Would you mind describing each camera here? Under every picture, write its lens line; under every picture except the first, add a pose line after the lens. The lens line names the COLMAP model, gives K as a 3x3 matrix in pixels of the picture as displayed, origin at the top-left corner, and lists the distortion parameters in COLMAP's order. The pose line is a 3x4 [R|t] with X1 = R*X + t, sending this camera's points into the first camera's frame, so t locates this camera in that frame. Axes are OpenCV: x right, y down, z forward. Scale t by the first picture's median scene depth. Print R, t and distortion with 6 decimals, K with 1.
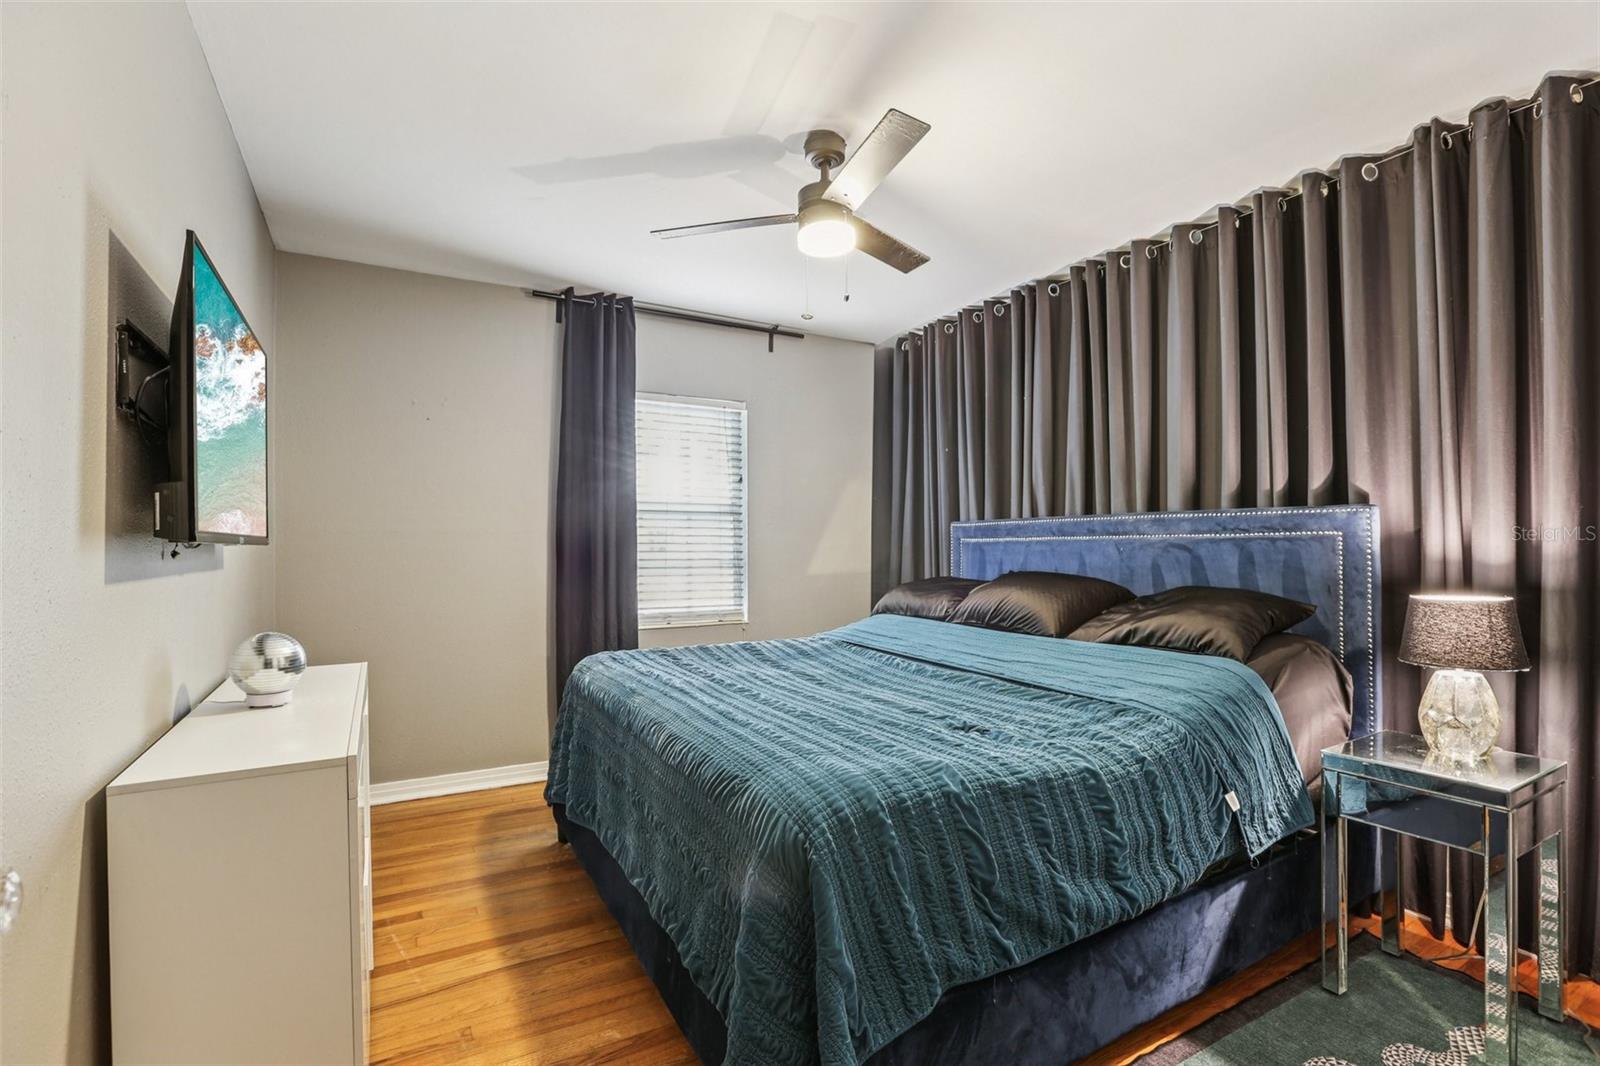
lens RADIAL K [[724.6, 0, 801.6], [0, 724.6, 530.2], [0, 0, 1]] dist [-0.060170, 0.024955]
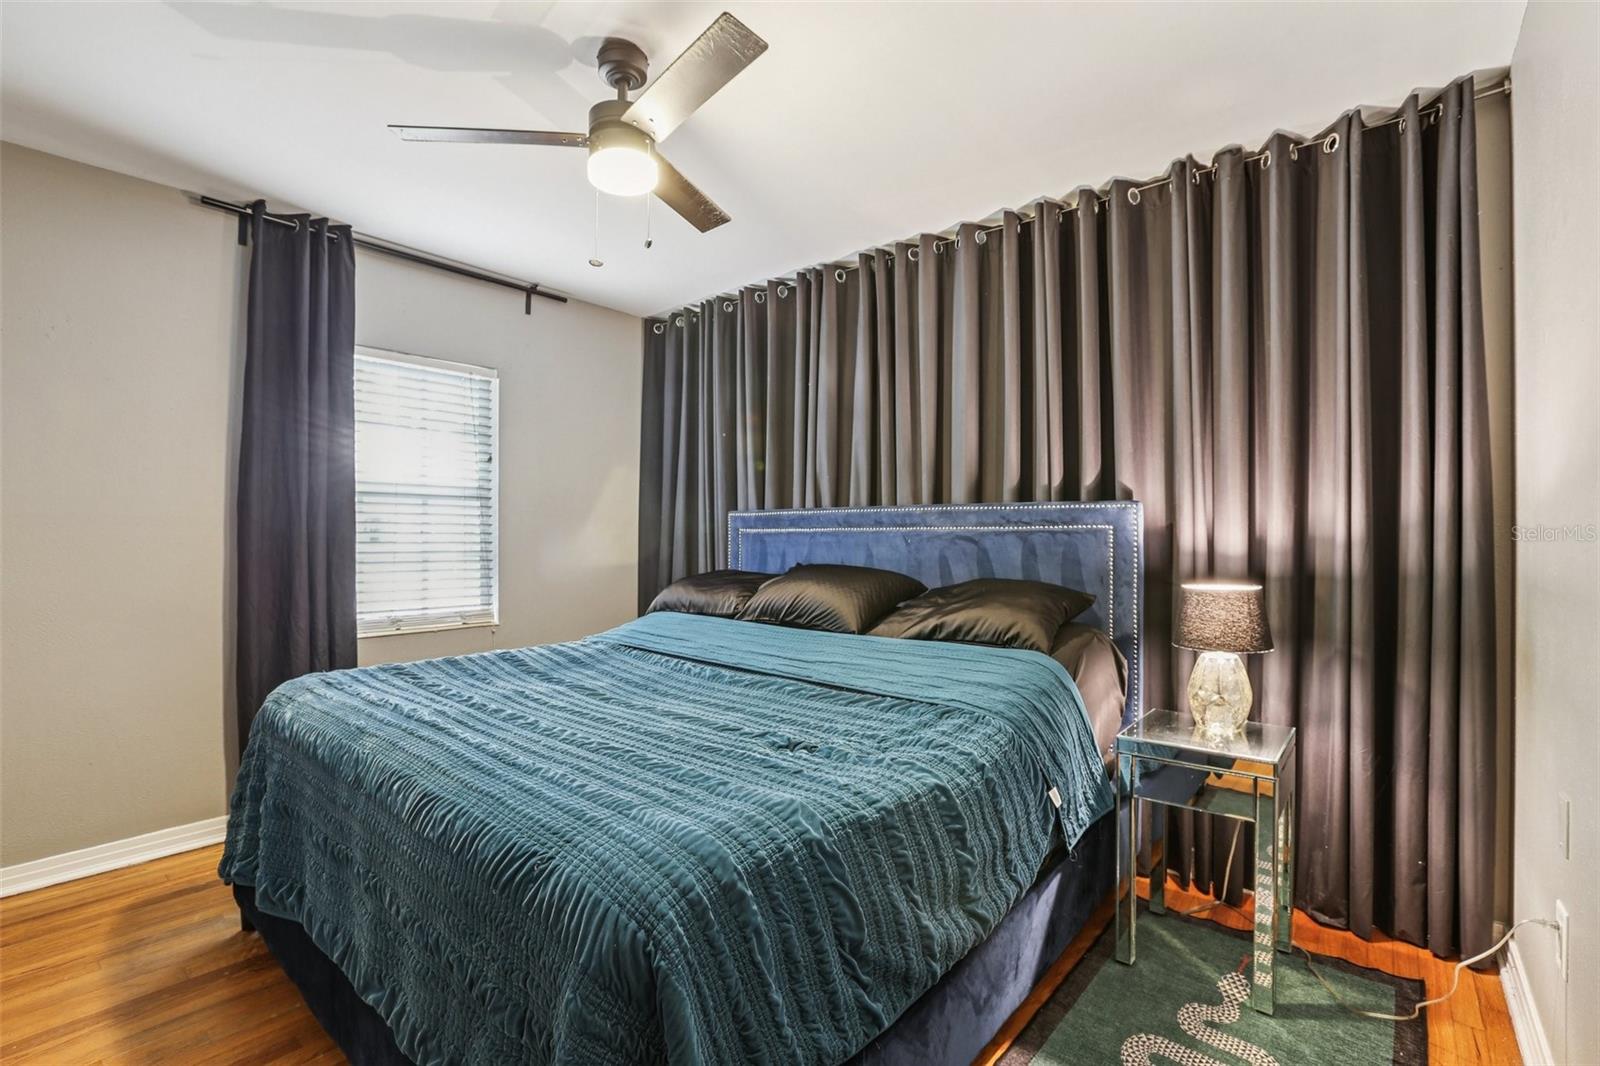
lens RADIAL K [[724.6, 0, 801.6], [0, 724.6, 530.2], [0, 0, 1]] dist [-0.060170, 0.024955]
pose [[0.939888, 0.006016, 0.341429, -0.051313], [-0.010995, 0.999860, 0.012651, 0.000267], [-0.341305, -0.015644, 0.939822, 0.140832]]
